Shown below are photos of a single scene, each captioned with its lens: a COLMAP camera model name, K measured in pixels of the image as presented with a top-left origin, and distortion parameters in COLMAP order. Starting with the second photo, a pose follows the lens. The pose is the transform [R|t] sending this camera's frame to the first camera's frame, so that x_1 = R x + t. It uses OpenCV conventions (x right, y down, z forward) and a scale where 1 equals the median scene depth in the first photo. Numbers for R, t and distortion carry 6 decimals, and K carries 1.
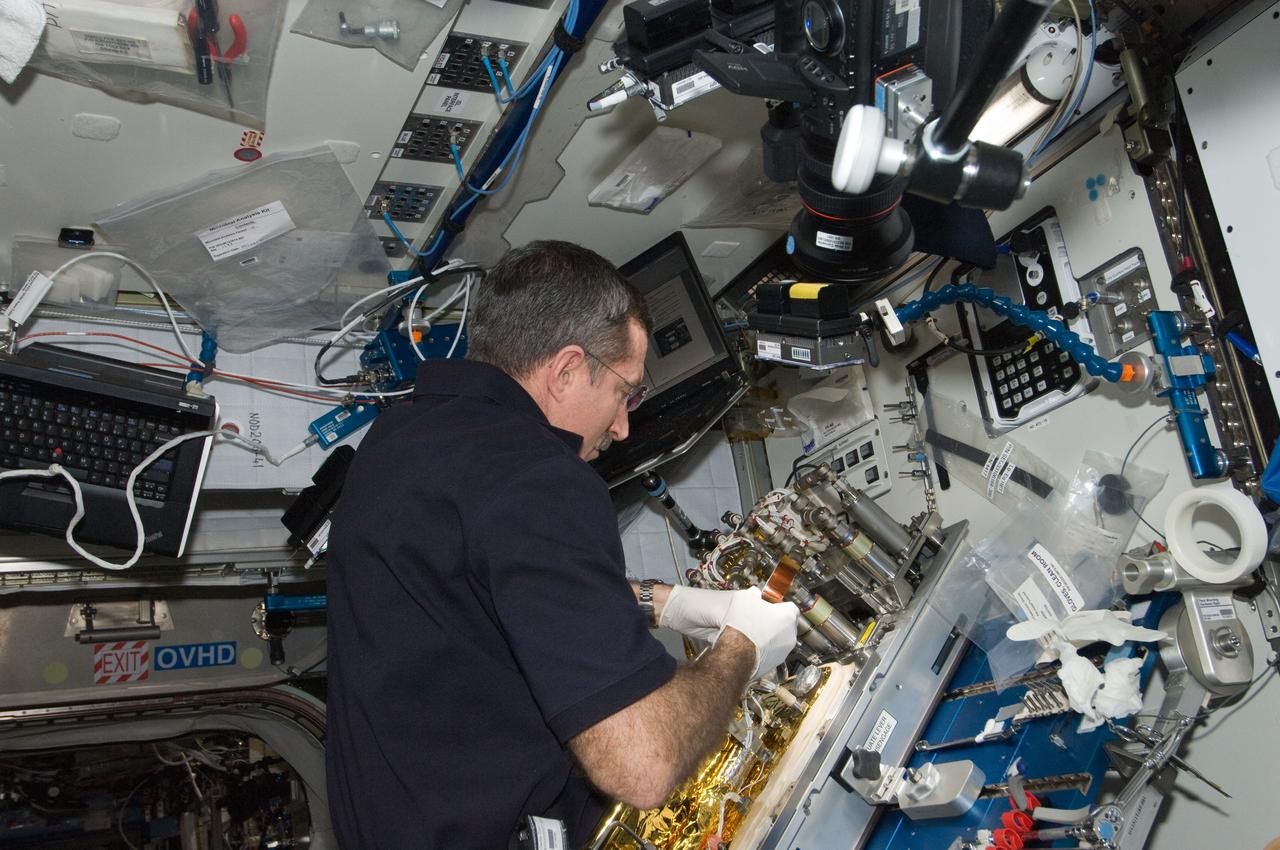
lens RADIAL K [[1248.1, 0, 632.8], [0, 1248.1, 431.6], [0, 0, 1]] dist [0.075612, -0.098986]
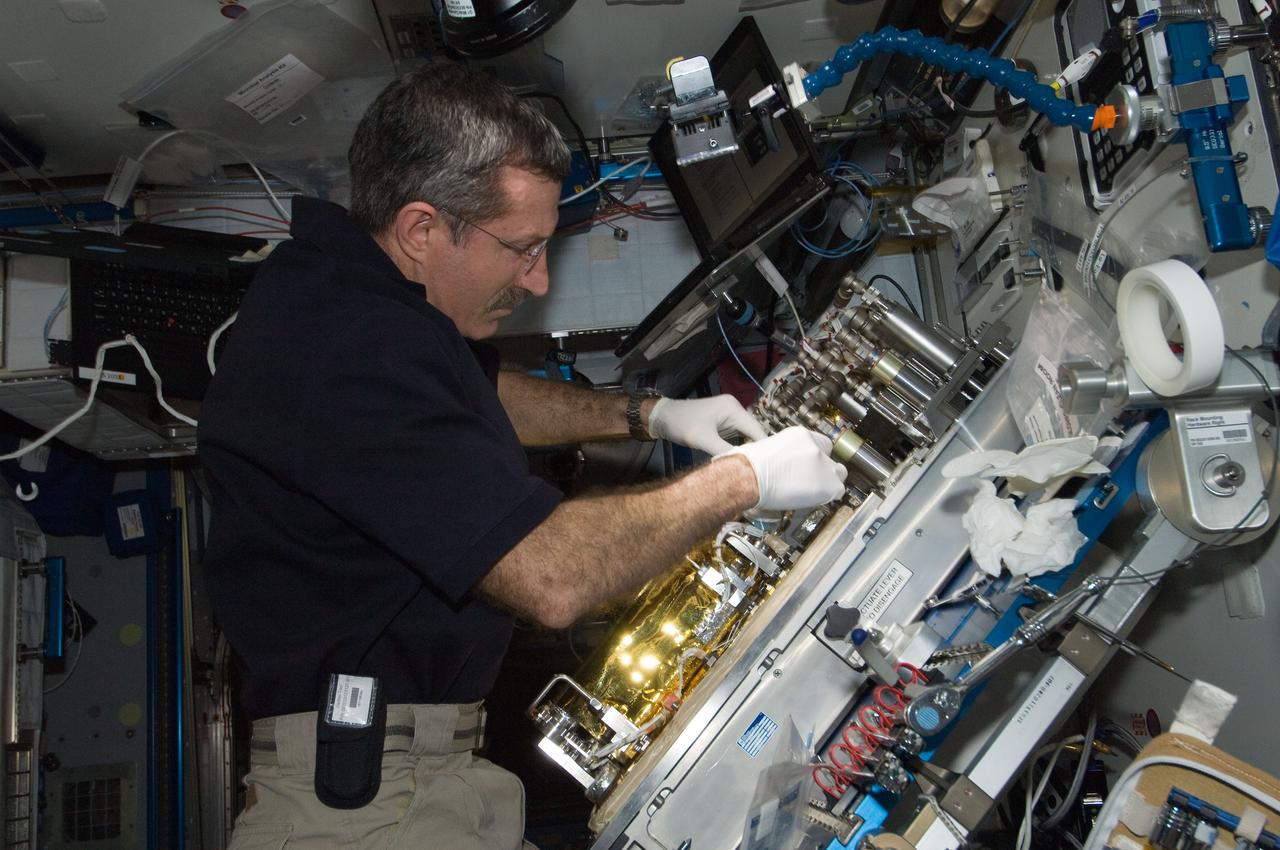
lens RADIAL K [[1248.1, 0, 632.8], [0, 1248.1, 431.6], [0, 0, 1]] dist [0.075612, -0.098986]
pose [[0.916708, -0.036595, -0.397878, 0.345798], [0.089070, 0.989456, 0.114211, 0.021365], [0.389503, -0.140137, 0.910302, 0.157611]]
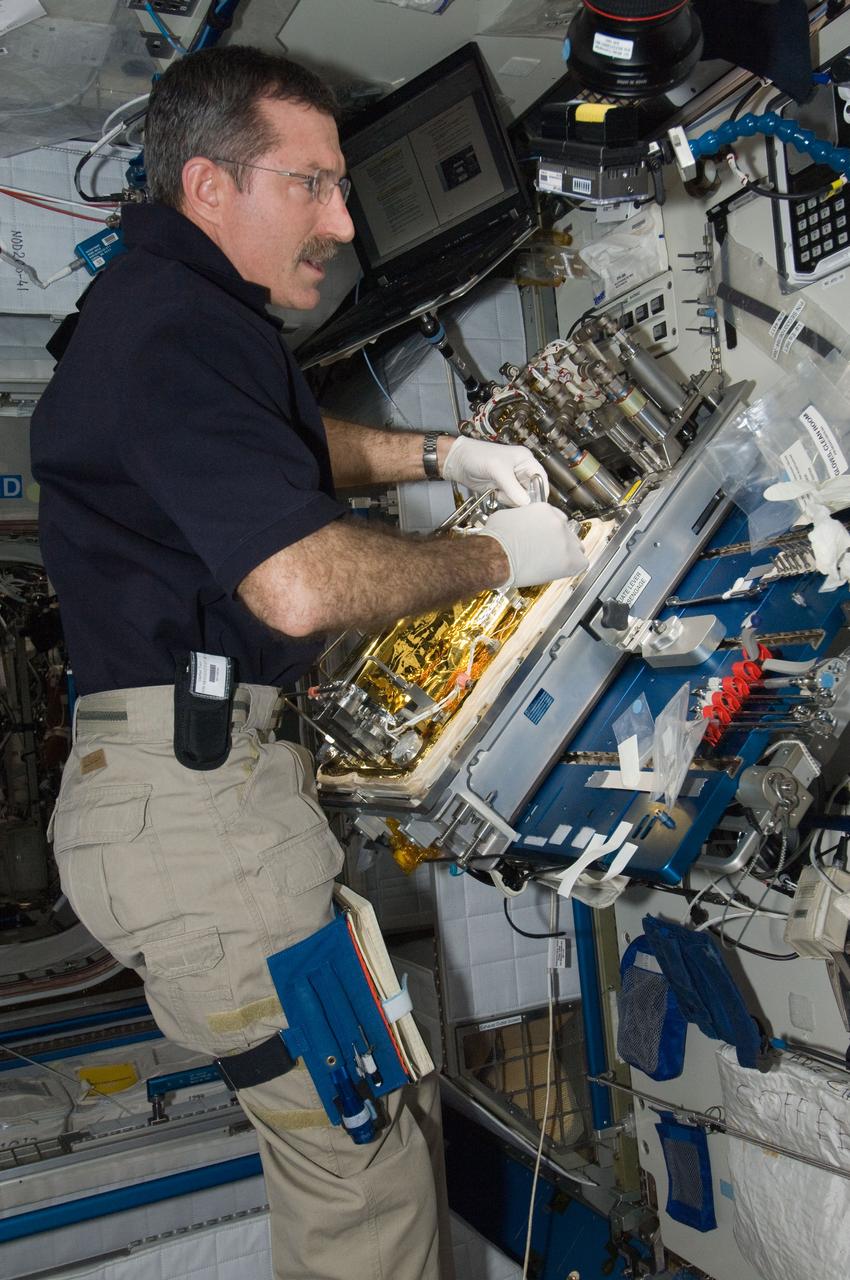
lens RADIAL K [[1248.1, 0, 430.4], [0, 1248.1, 639.4], [0, 0, 1]] dist [0.075612, -0.098986]
pose [[0.998859, 0.047721, 0.002072, 0.028591], [-0.046502, 0.961590, 0.270521, 0.011184], [0.010917, -0.270309, 0.962712, 0.003996]]
